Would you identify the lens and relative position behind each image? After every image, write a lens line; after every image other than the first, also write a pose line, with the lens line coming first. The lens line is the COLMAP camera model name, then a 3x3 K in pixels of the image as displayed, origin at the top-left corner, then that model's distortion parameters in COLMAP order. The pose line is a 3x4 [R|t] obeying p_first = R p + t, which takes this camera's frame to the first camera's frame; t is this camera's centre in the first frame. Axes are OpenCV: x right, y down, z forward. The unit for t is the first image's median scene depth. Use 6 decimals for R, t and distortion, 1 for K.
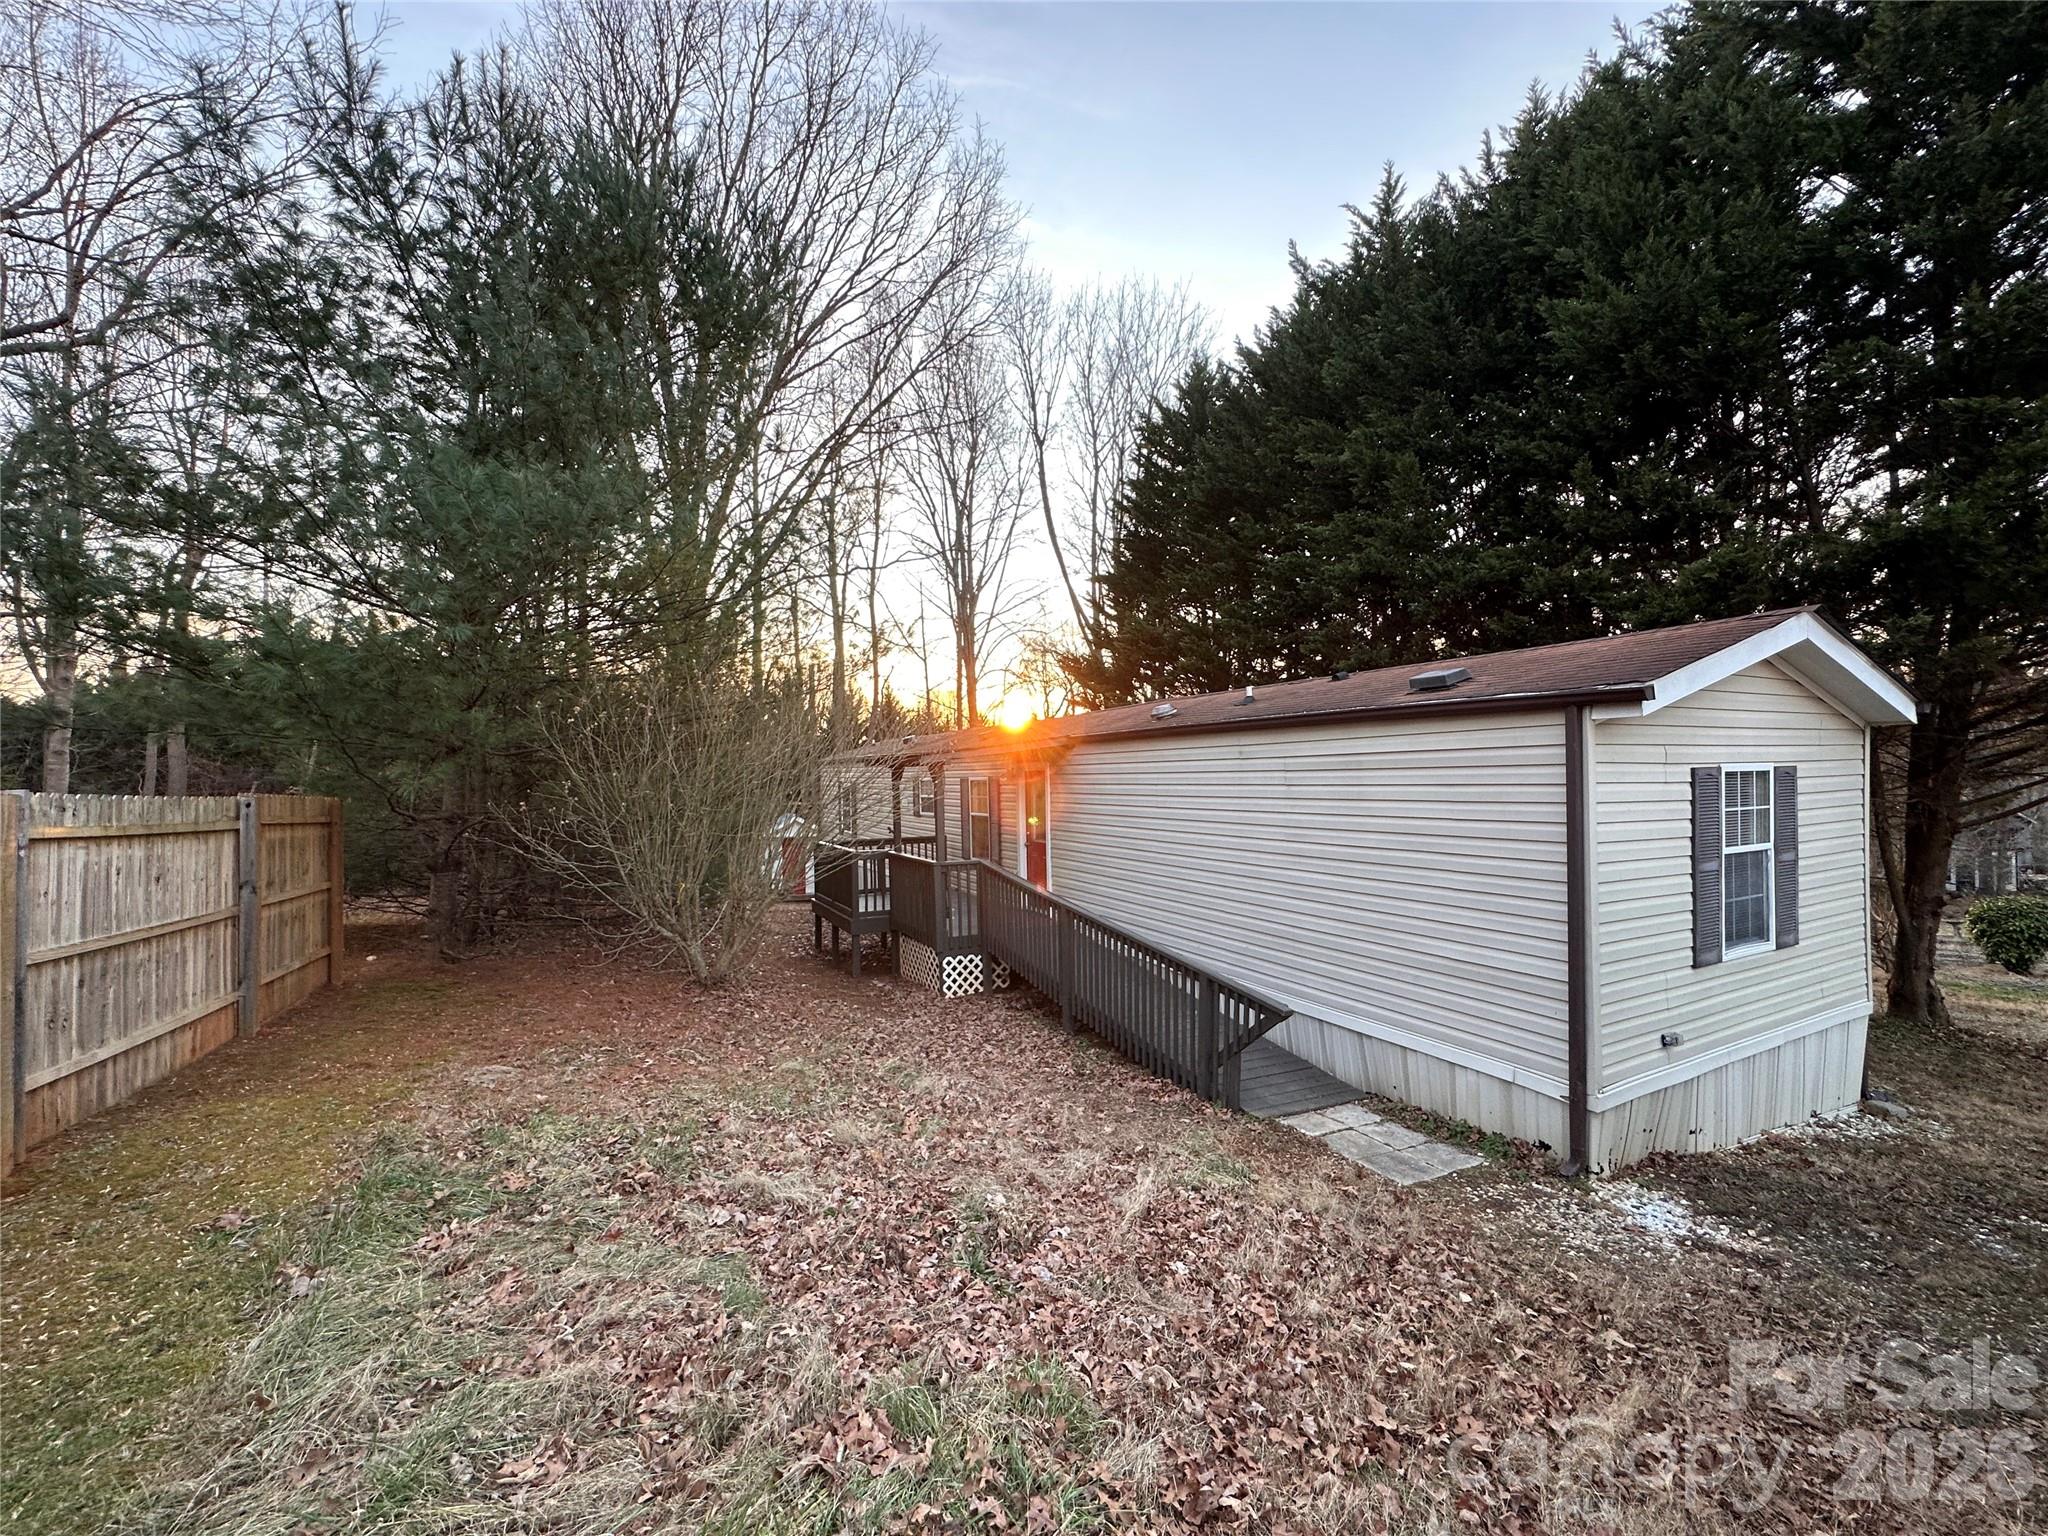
lens RADIAL K [[815.0, 0, 1024.0], [0, 815.0, 768.0], [0, 0, 1]] dist [-0.004633, 0.000756]
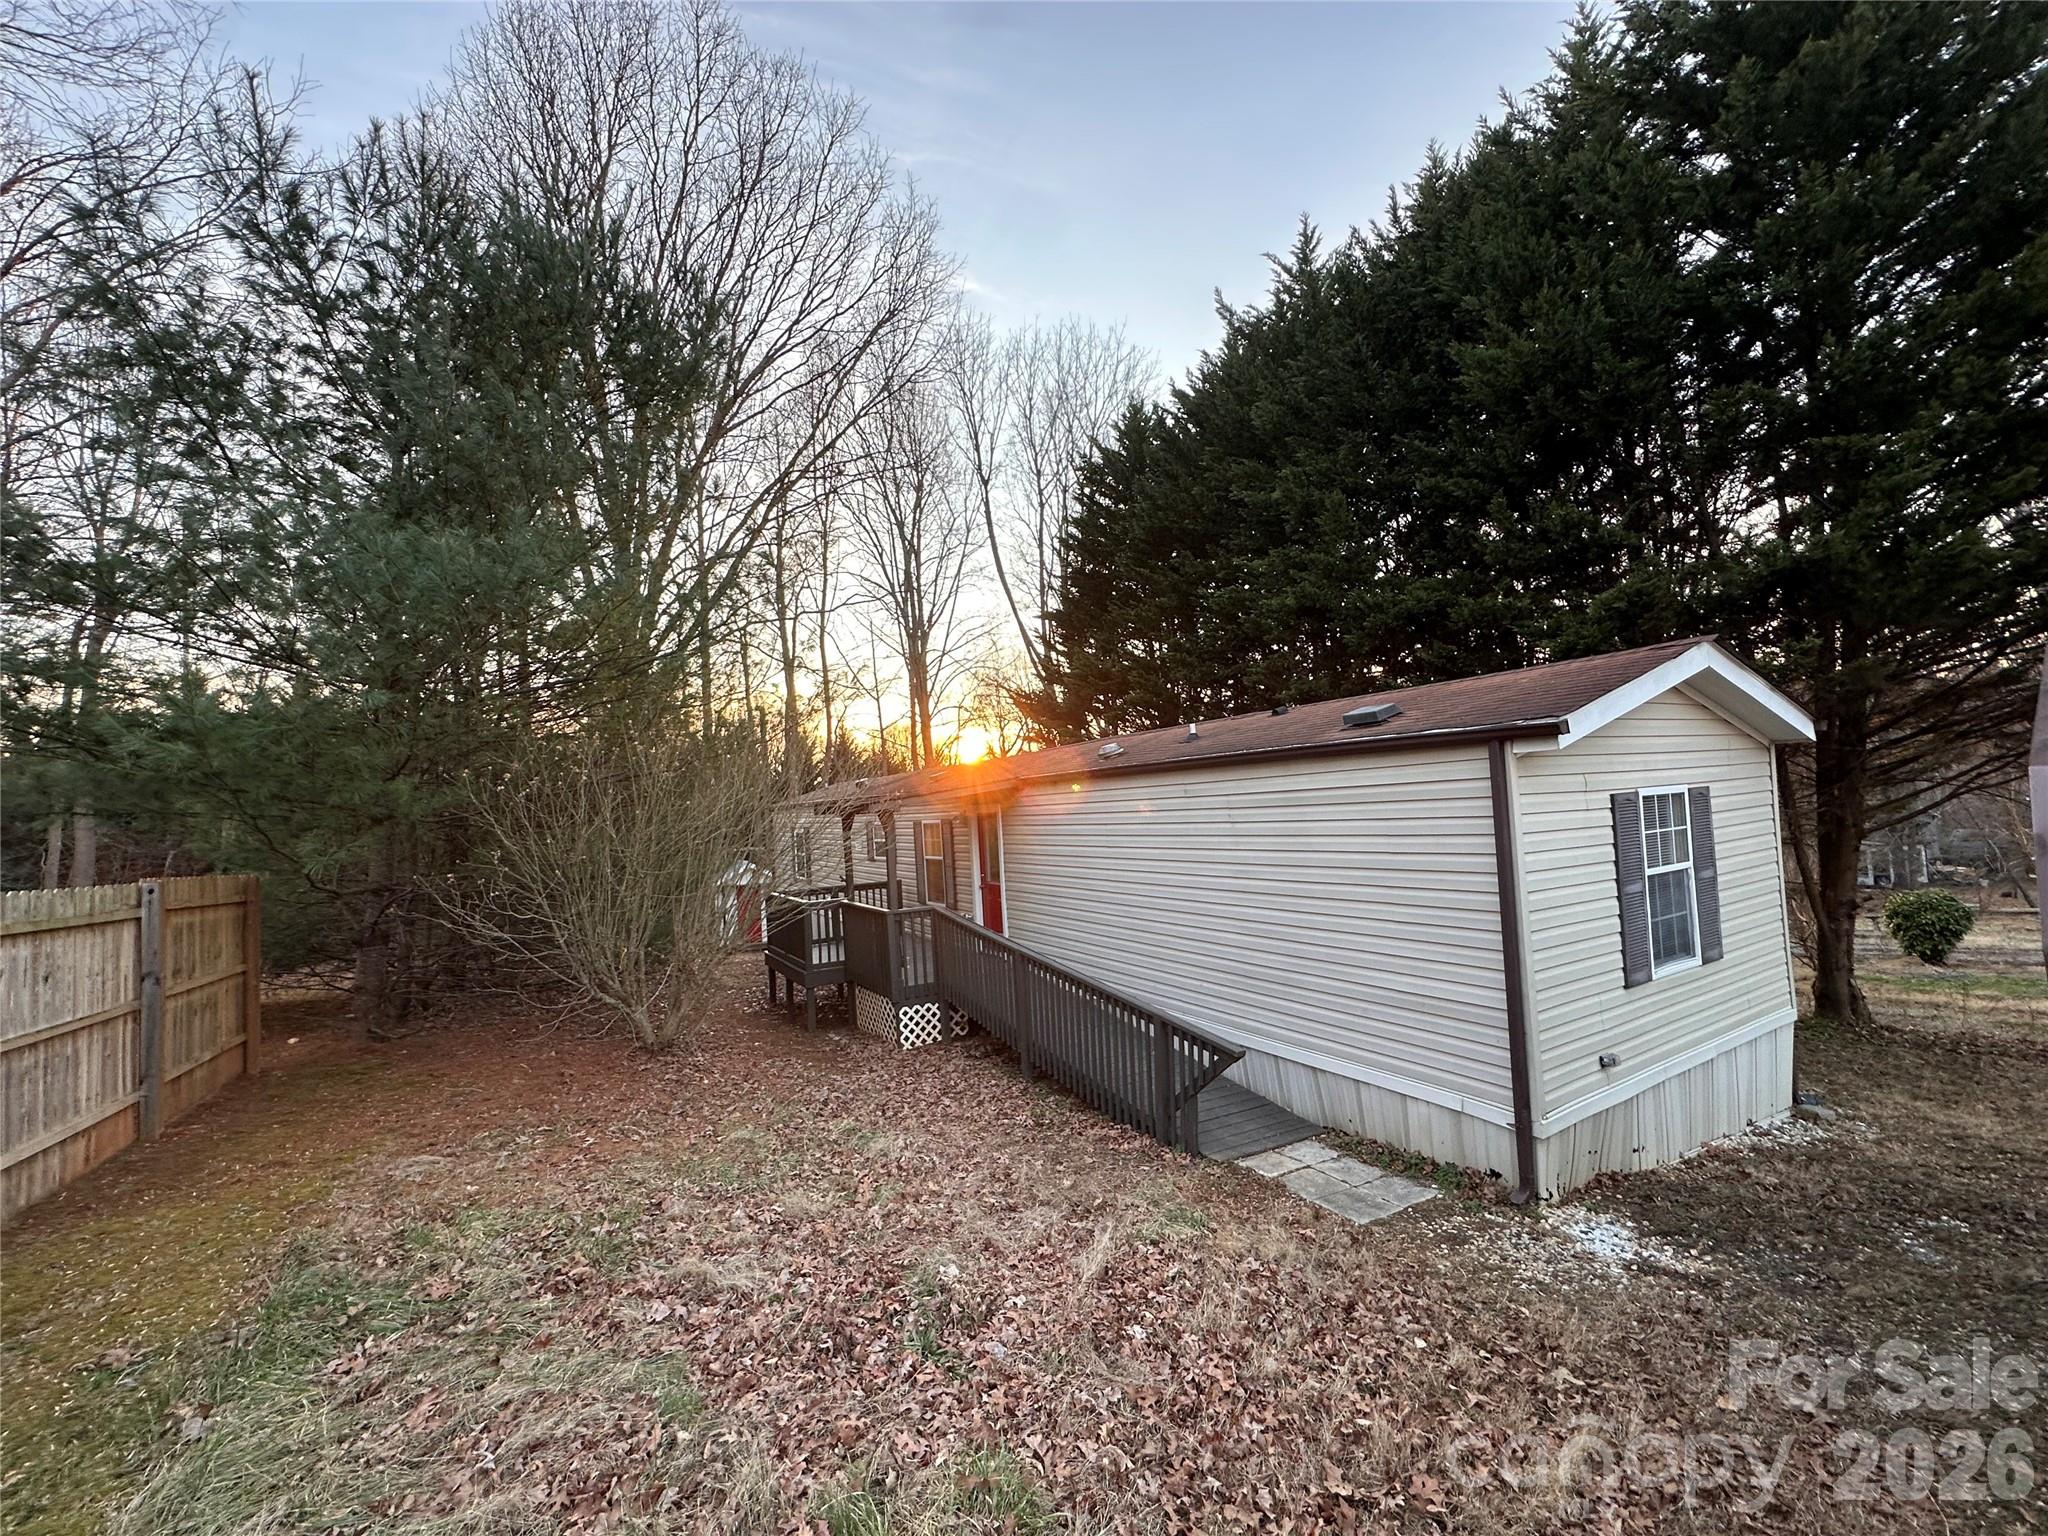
lens RADIAL K [[815.0, 0, 1024.0], [0, 815.0, 768.0], [0, 0, 1]] dist [-0.004633, 0.000756]
pose [[0.997958, -0.038584, 0.050898, 0.017070], [0.040570, 0.998432, -0.038578, -0.018214], [-0.049329, 0.040564, 0.997959, -0.000940]]
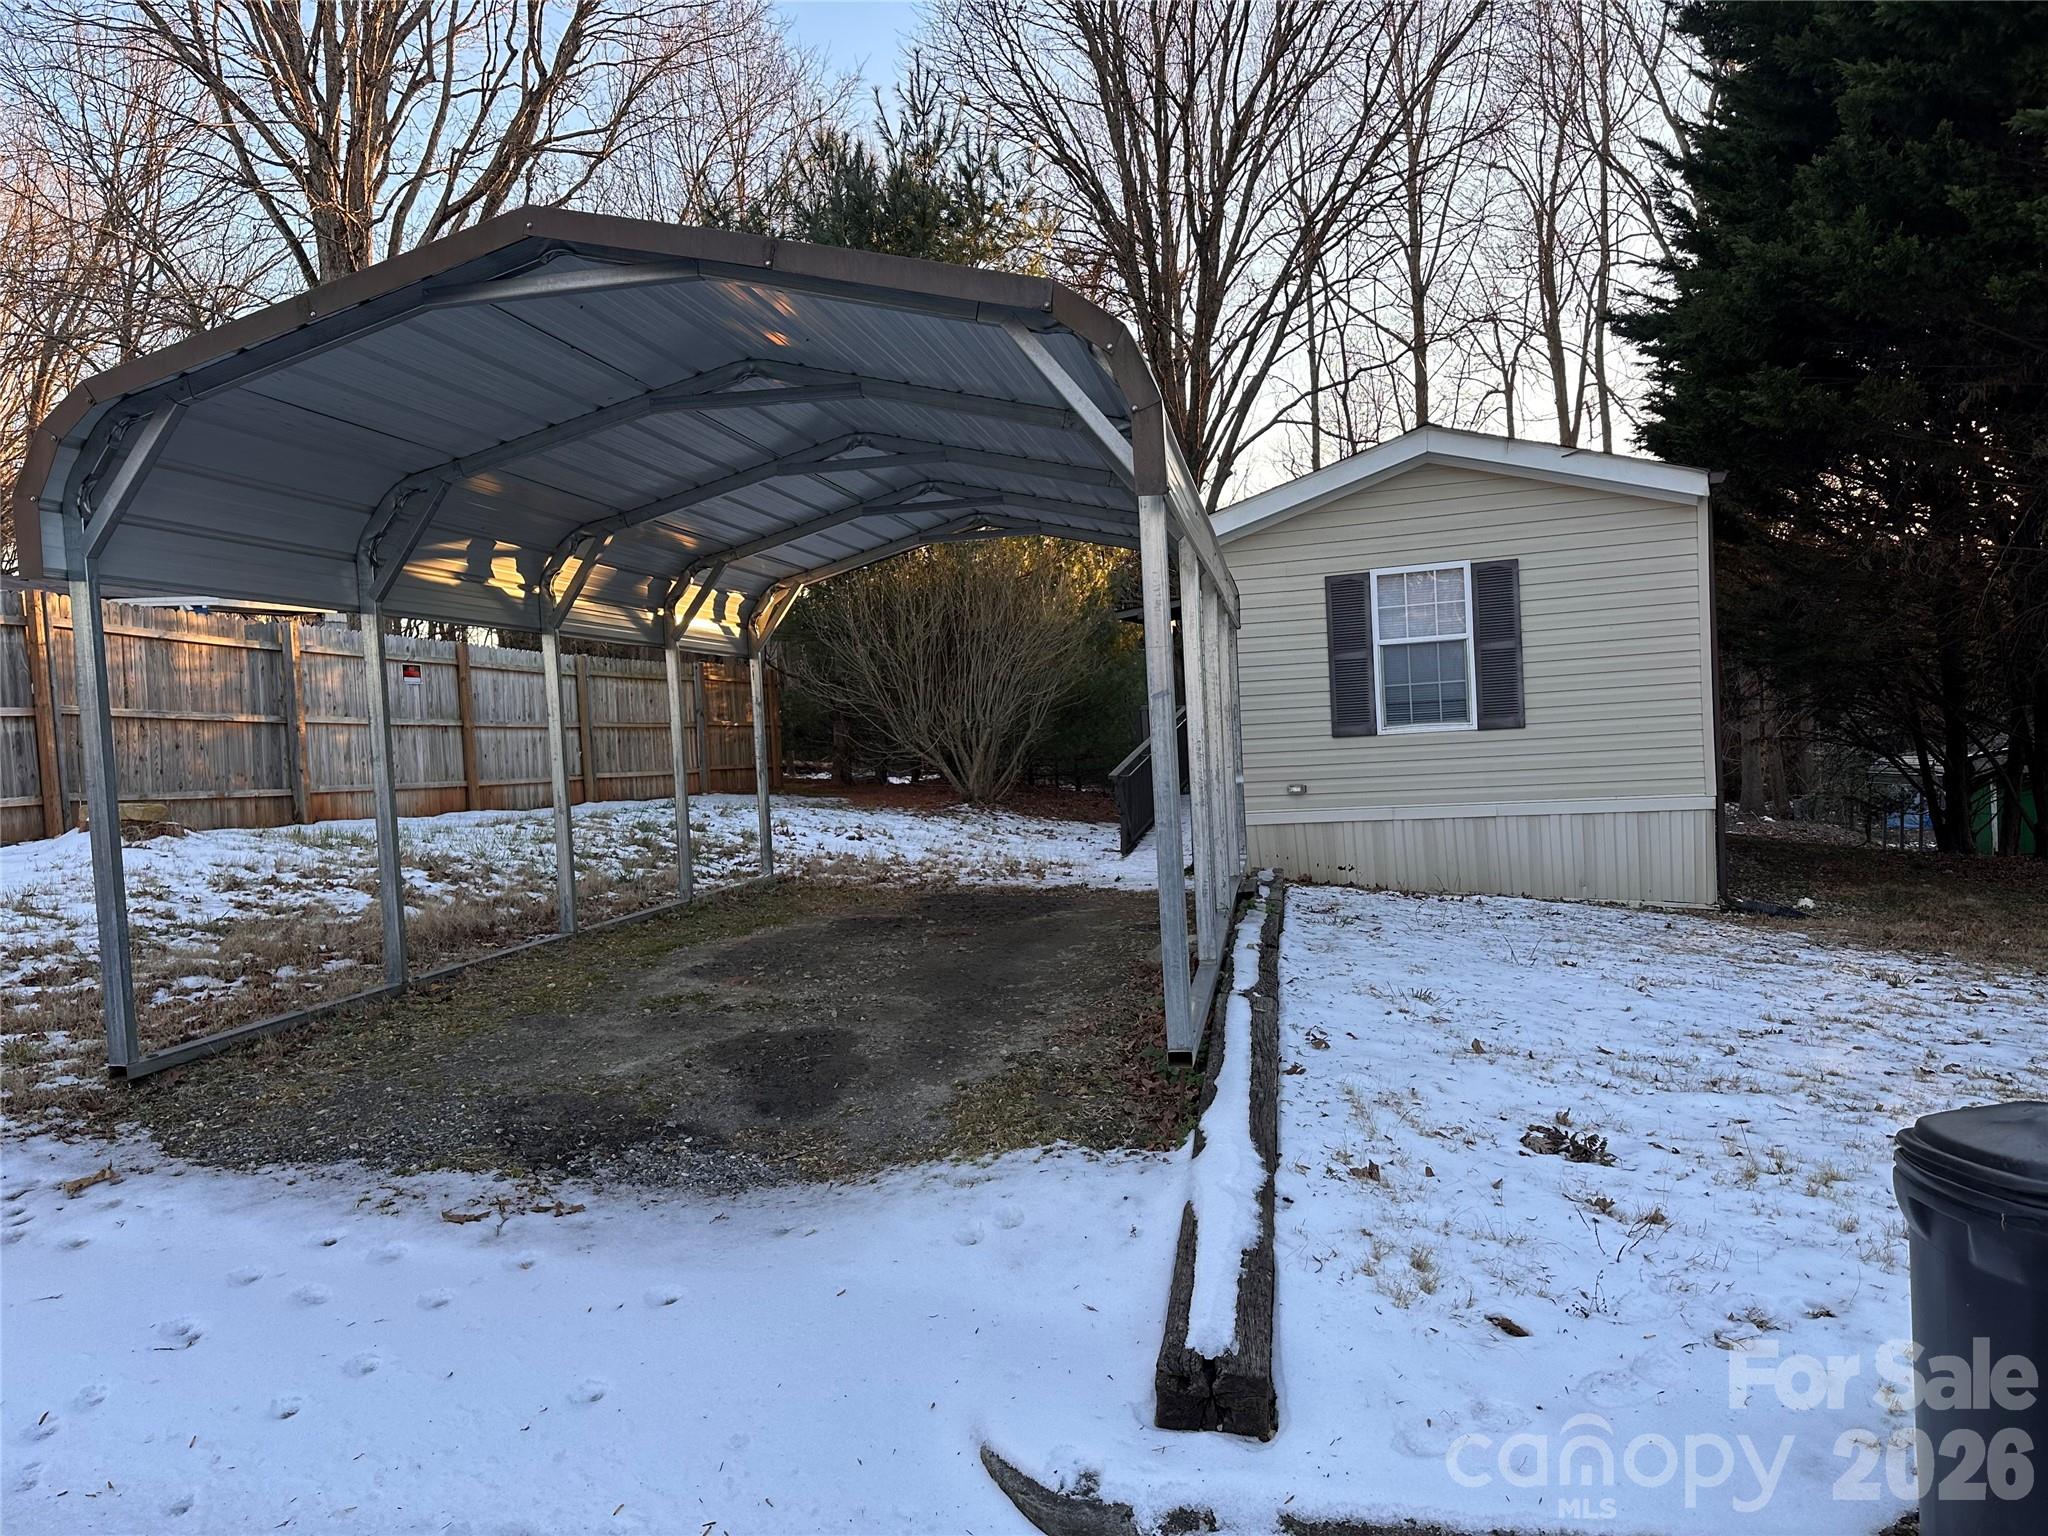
lens RADIAL K [[1451.1, 0, 1024.0], [0, 1451.1, 768.0], [0, 0, 1]] dist [0.069079, 0.000671]
pose [[0.719911, -0.001286, -0.694066, 1.582274], [0.055188, 0.996938, 0.055396, 0.111765], [0.691869, -0.078185, 0.717777, -0.733446]]
